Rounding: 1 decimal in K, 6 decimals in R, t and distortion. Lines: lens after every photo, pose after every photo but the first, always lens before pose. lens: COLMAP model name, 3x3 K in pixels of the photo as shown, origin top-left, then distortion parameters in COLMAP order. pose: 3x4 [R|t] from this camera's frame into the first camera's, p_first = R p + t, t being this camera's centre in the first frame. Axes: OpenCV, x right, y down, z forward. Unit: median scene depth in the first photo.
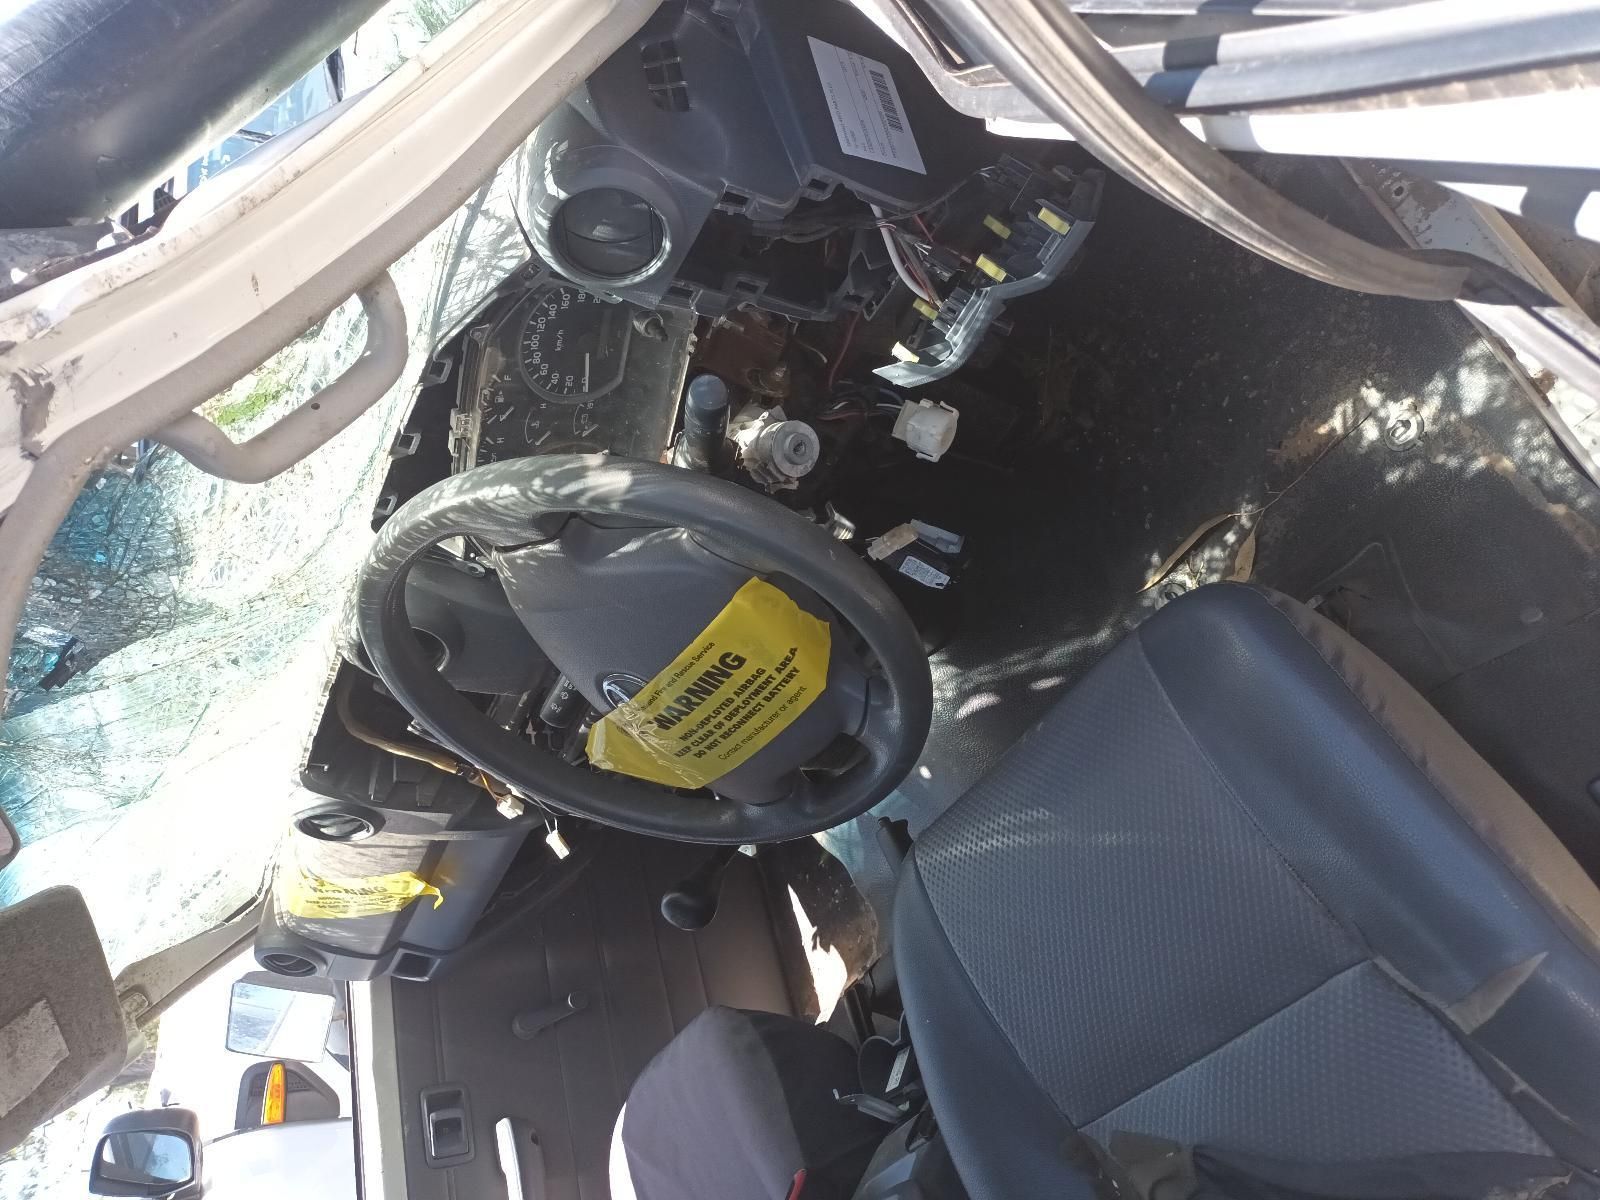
lens RADIAL K [[1196.5, 0, 804.9], [0, 1196.5, 604.7], [0, 0, 1]] dist [0.058858, -0.096756]
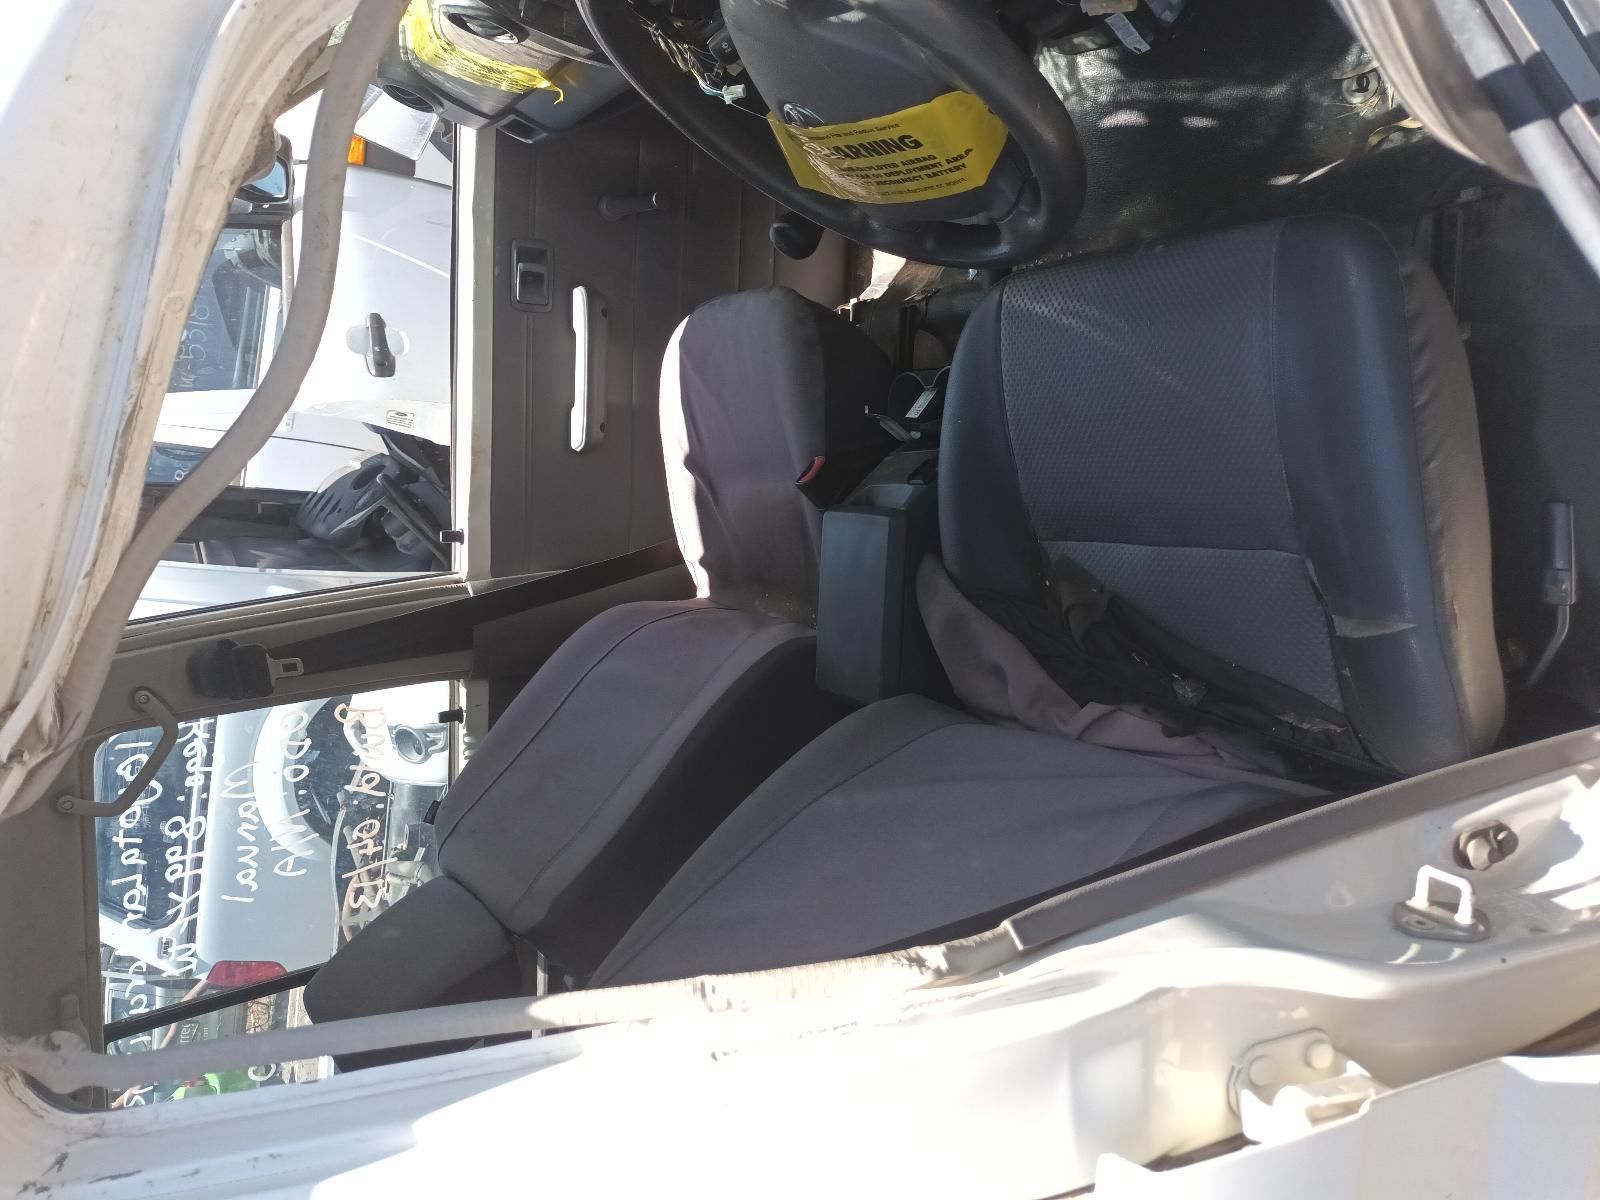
lens RADIAL K [[1196.5, 0, 804.9], [0, 1196.5, 604.7], [0, 0, 1]] dist [0.058858, -0.096756]
pose [[0.950825, 0.297845, 0.084976, -0.107168], [-0.281753, 0.717804, 0.636689, -0.281751], [0.128639, -0.629322, 0.766424, -0.071651]]
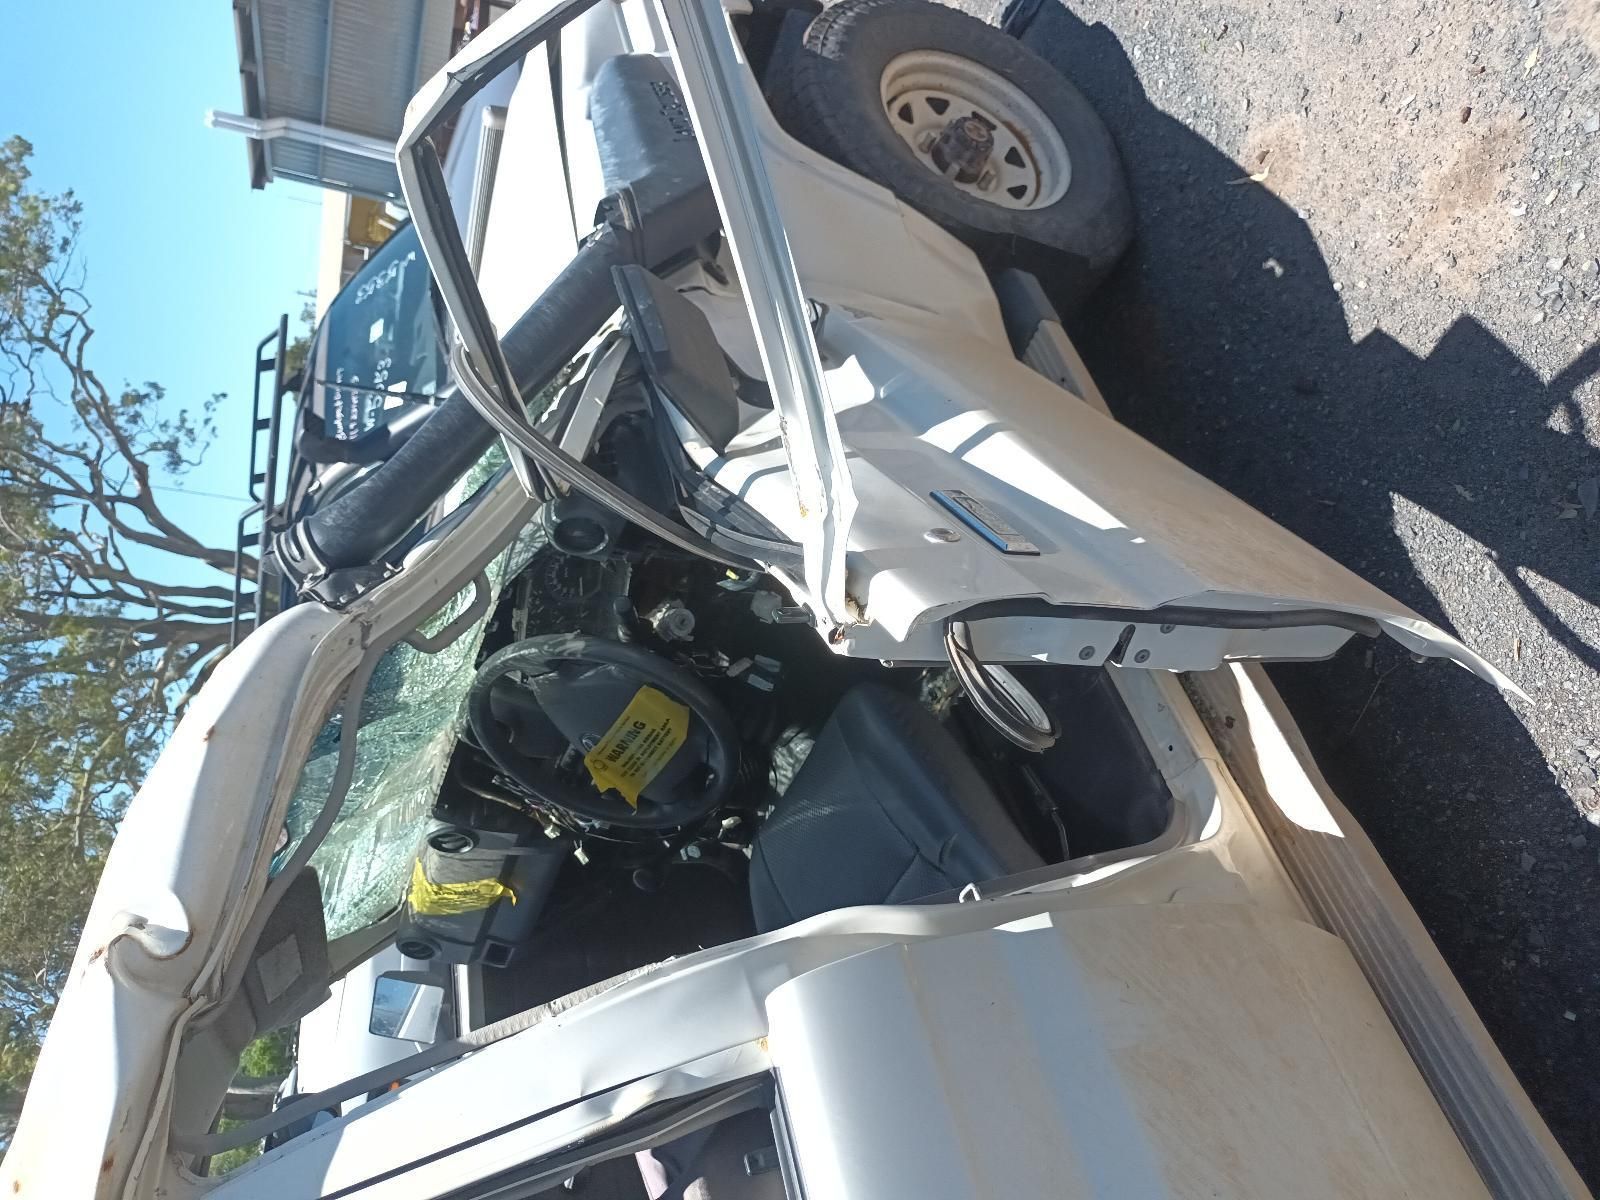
lens RADIAL K [[1196.5, 0, 804.9], [0, 1196.5, 604.7], [0, 0, 1]] dist [0.058858, -0.096756]
pose [[0.997233, -0.031846, -0.067178, 0.352279], [0.024745, 0.994269, -0.104003, 0.057181], [0.070105, 0.102053, 0.992306, -1.032696]]
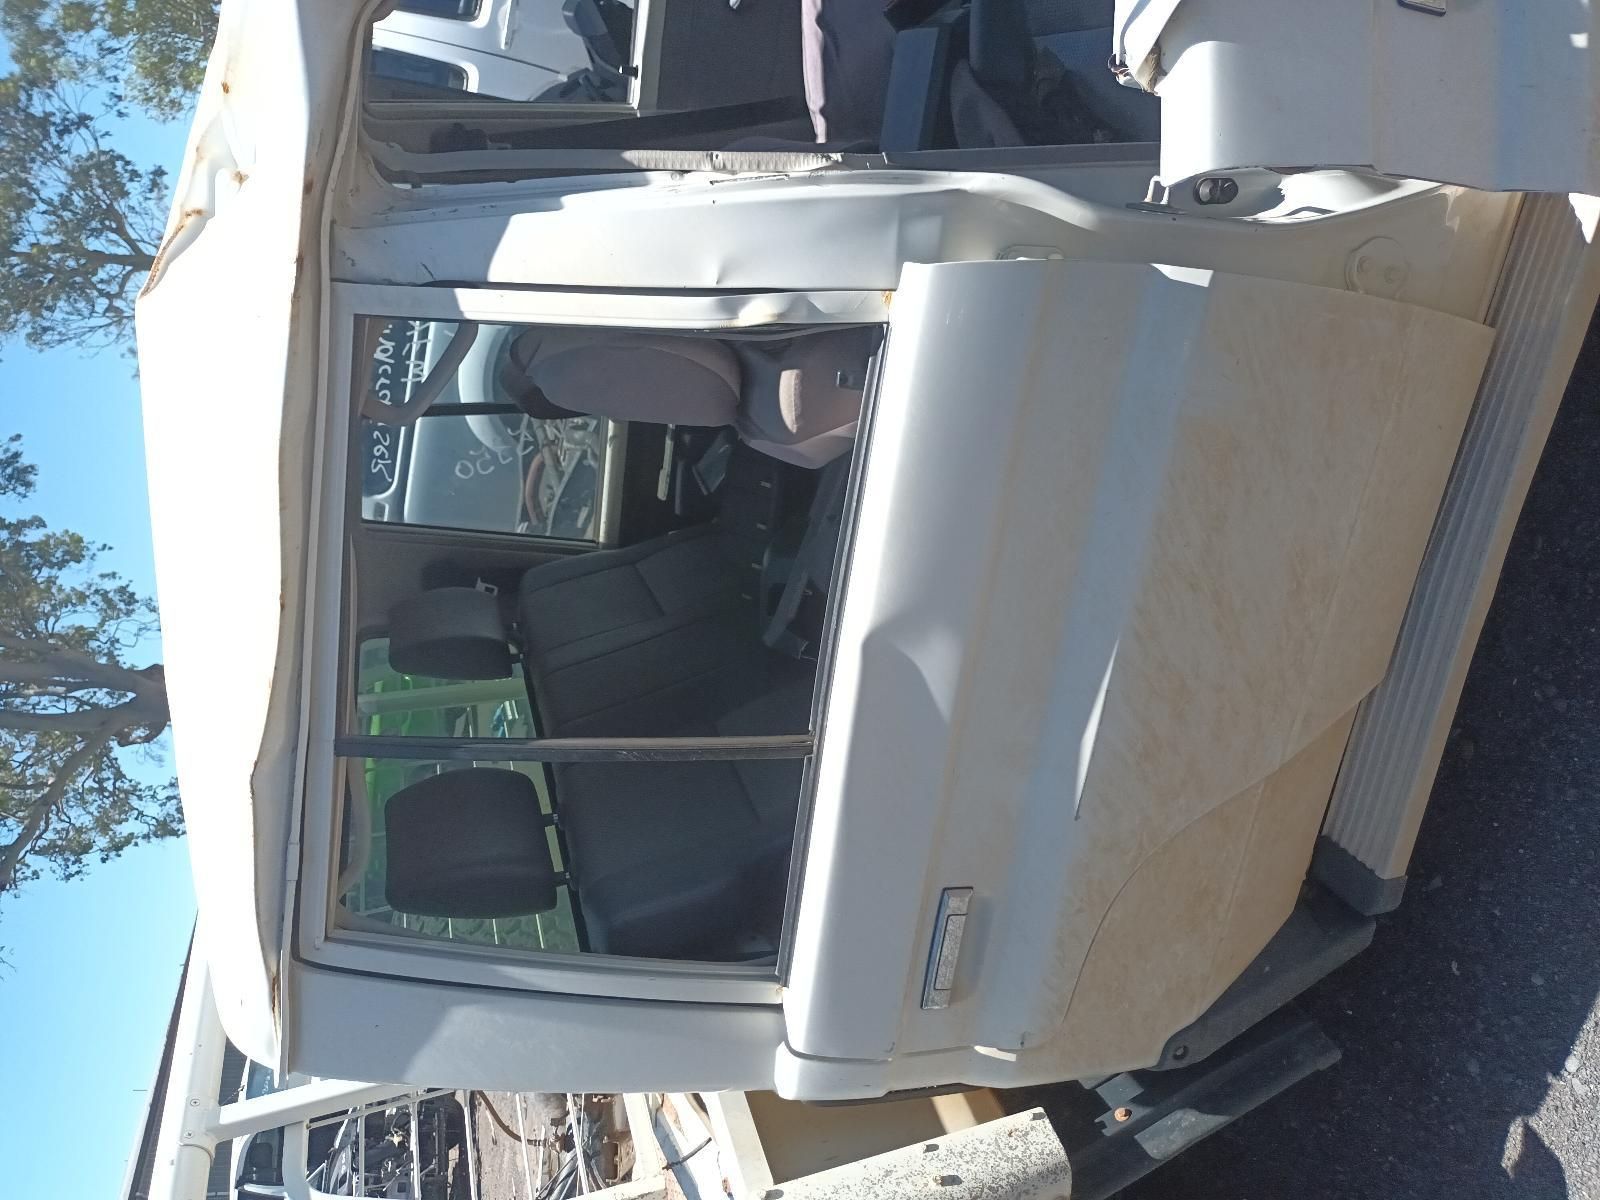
lens RADIAL K [[1196.5, 0, 804.9], [0, 1196.5, 604.7], [0, 0, 1]] dist [0.058858, -0.096756]
pose [[0.910738, 0.412003, 0.028469, 0.228058], [-0.261502, 0.521951, 0.811901, -0.509008], [0.319646, -0.746874, 0.583100, -0.806743]]
